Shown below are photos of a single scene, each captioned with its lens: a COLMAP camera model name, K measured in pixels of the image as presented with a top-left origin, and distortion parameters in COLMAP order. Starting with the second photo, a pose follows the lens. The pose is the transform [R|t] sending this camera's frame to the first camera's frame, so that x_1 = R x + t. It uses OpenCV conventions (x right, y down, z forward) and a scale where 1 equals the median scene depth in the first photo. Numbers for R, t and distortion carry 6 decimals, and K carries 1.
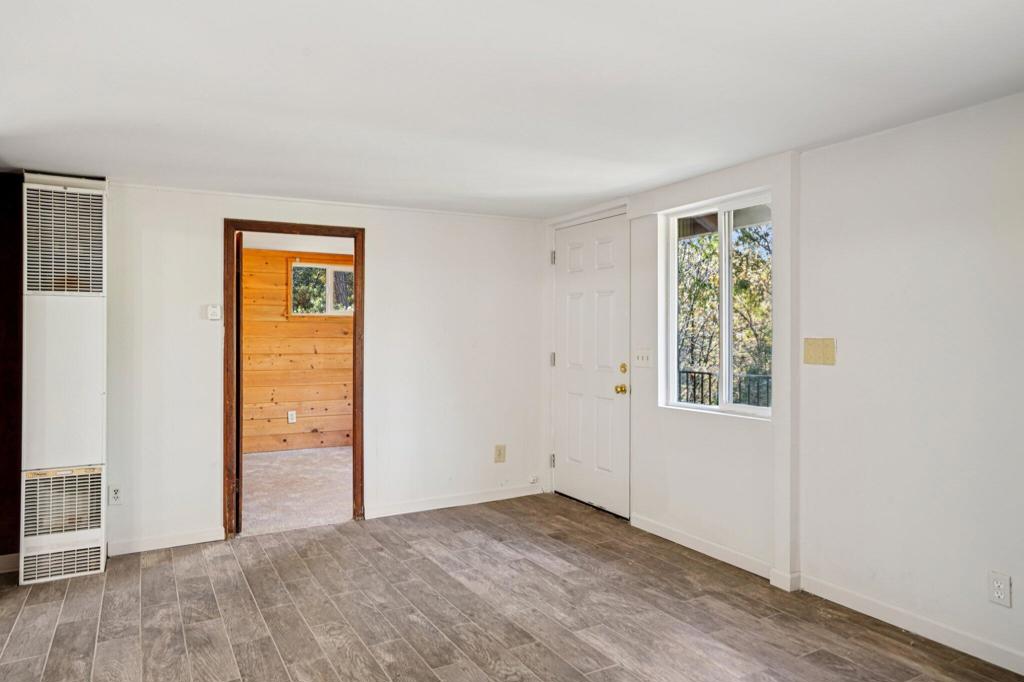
lens RADIAL K [[663.9, 0, 511.4], [0, 663.9, 332.9], [0, 0, 1]] dist [-0.011295, 0.023433]
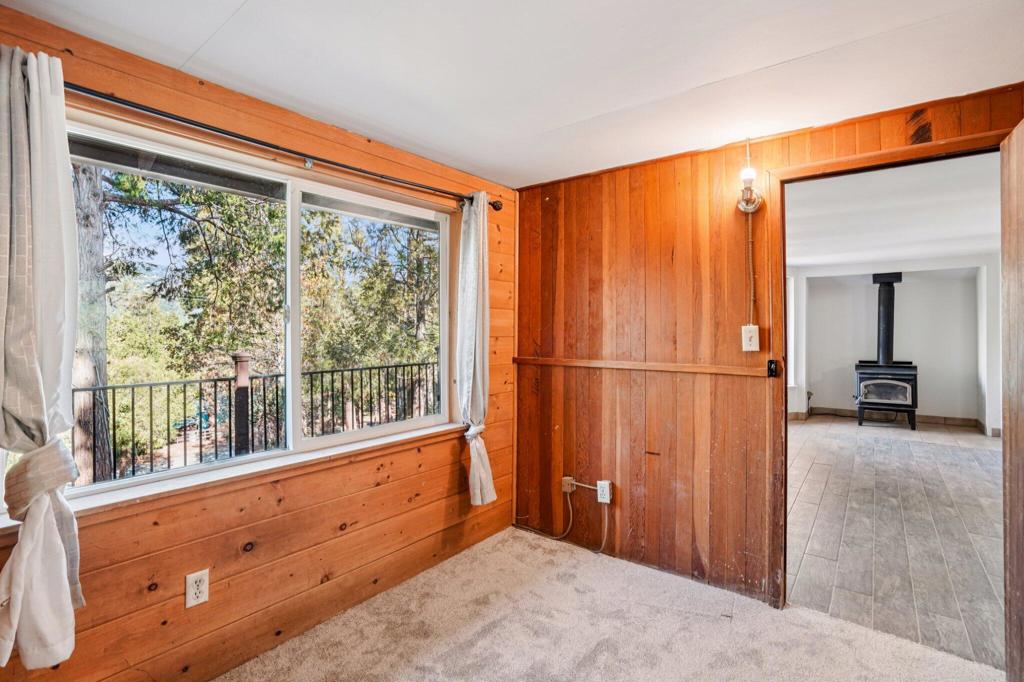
lens RADIAL K [[483.9, 0, 518.1], [0, 483.9, 333.8], [0, 0, 1]] dist [-0.005726, -0.000295]
pose [[-0.410994, -0.017178, 0.911476, -0.686026], [-0.014455, 0.999820, 0.012325, 0.009676], [-0.911524, -0.008110, -0.411168, 1.758759]]
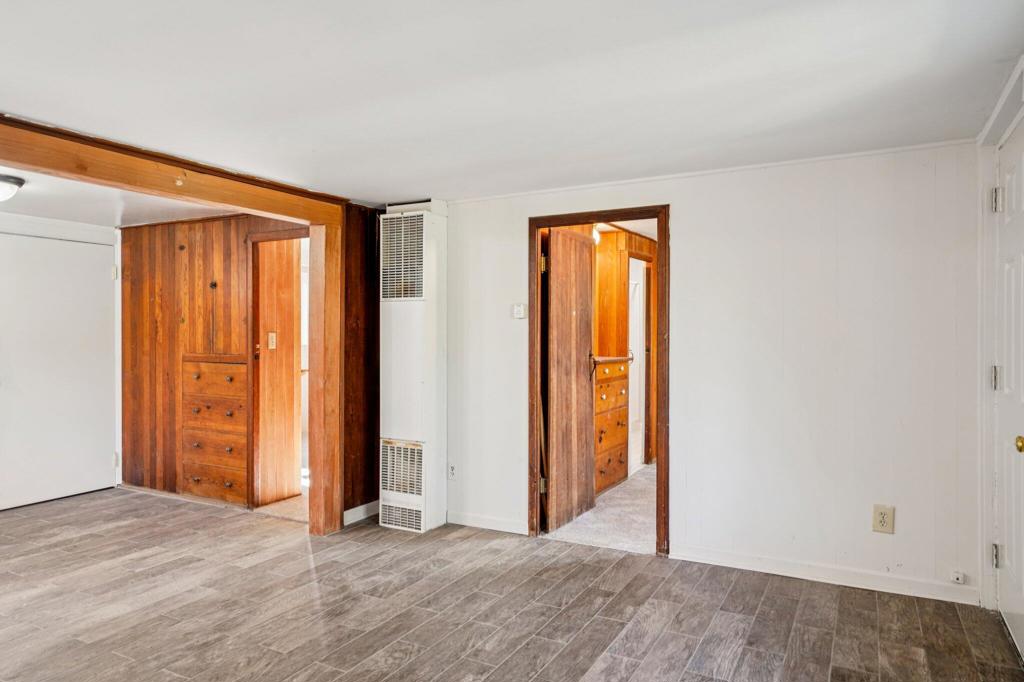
lens RADIAL K [[663.9, 0, 511.3], [0, 663.9, 335.2], [0, 0, 1]] dist [-0.011295, 0.023433]
pose [[0.538593, 0.004635, -0.842553, 0.447990], [-0.001618, 0.999989, 0.004467, 0.001509], [0.842564, -0.001042, 0.538595, 0.478384]]
